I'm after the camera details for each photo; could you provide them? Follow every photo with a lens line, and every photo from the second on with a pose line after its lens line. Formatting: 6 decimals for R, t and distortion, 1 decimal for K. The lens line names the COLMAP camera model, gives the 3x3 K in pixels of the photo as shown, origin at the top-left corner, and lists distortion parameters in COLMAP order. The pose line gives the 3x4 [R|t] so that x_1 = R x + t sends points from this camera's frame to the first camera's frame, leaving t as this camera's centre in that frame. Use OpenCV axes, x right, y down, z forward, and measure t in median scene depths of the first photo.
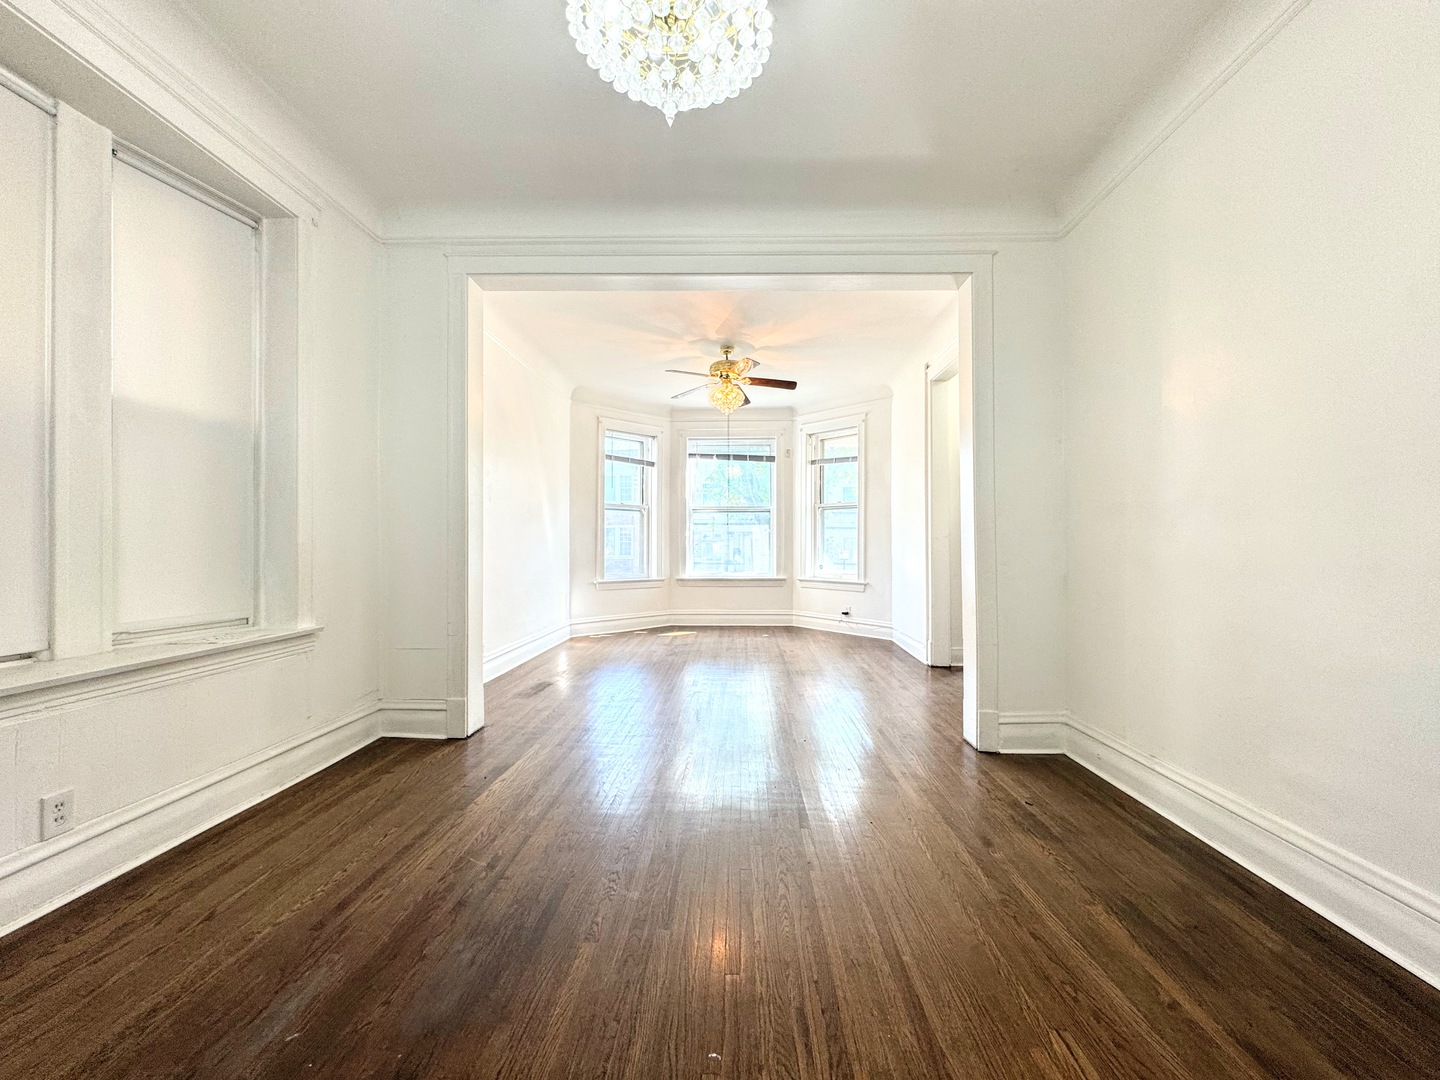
lens RADIAL K [[574.0, 0, 700.3], [0, 574.0, 544.2], [0, 0, 1]] dist [-0.006498, 0.001518]
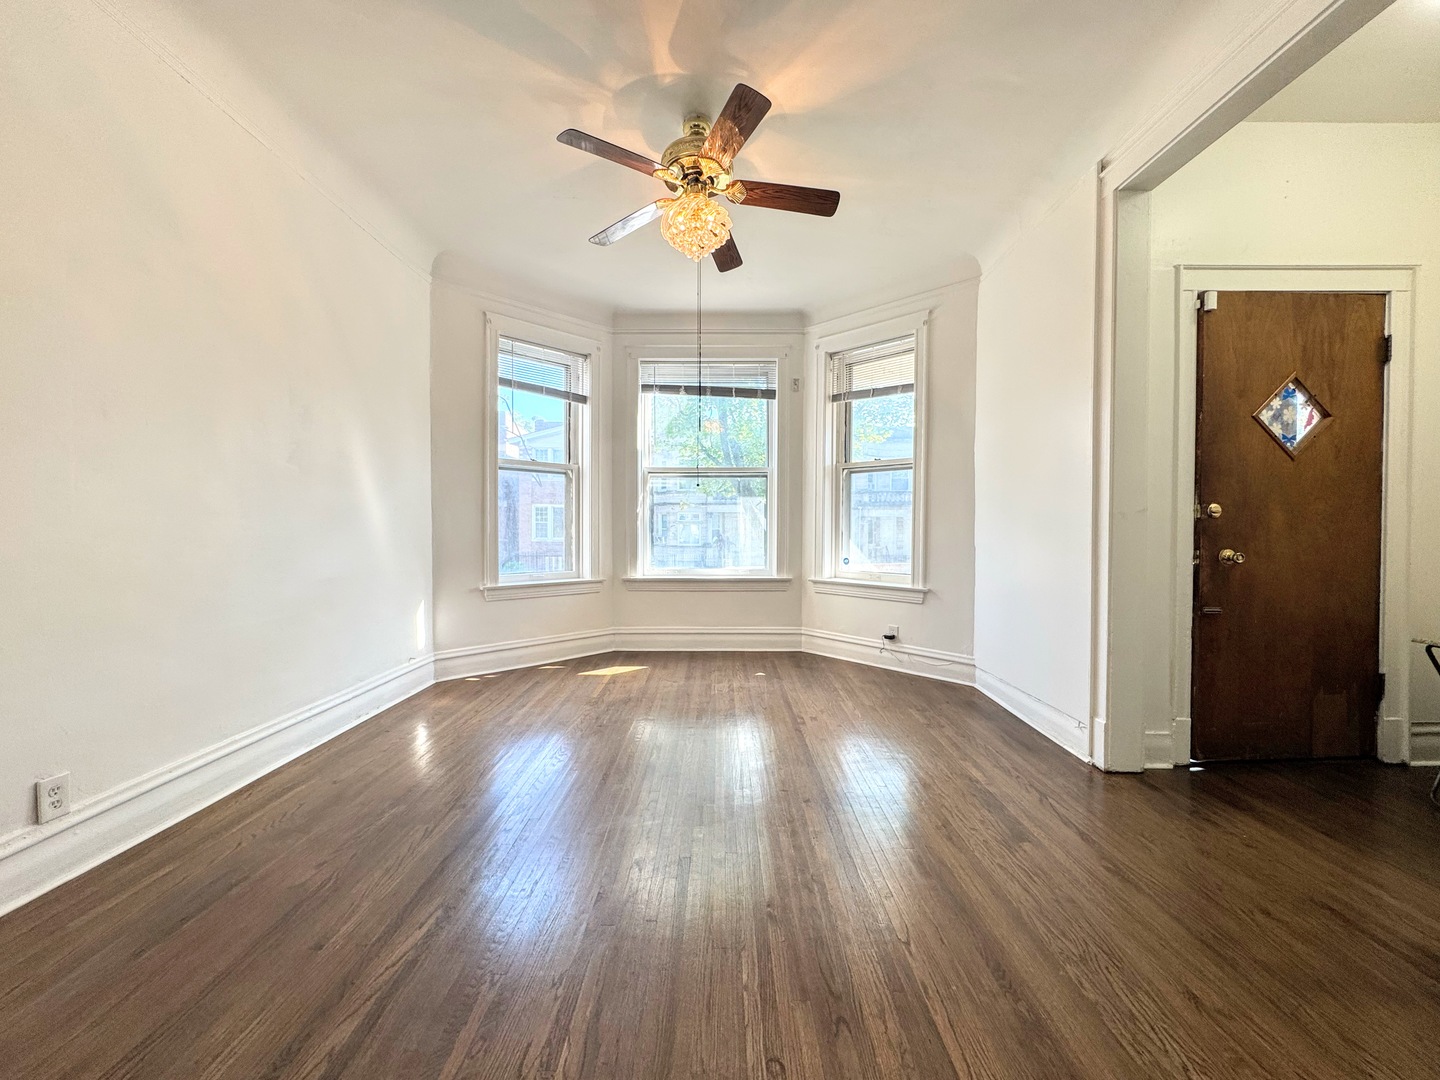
lens RADIAL K [[574.0, 0, 716.0], [0, 574.0, 534.0], [0, 0, 1]] dist [-0.006498, 0.001518]
pose [[0.997998, 0.000975, 0.063242, 0.023435], [-0.001888, 0.999895, 0.014383, 0.000038], [-0.063221, -0.014473, 0.997895, 0.365776]]
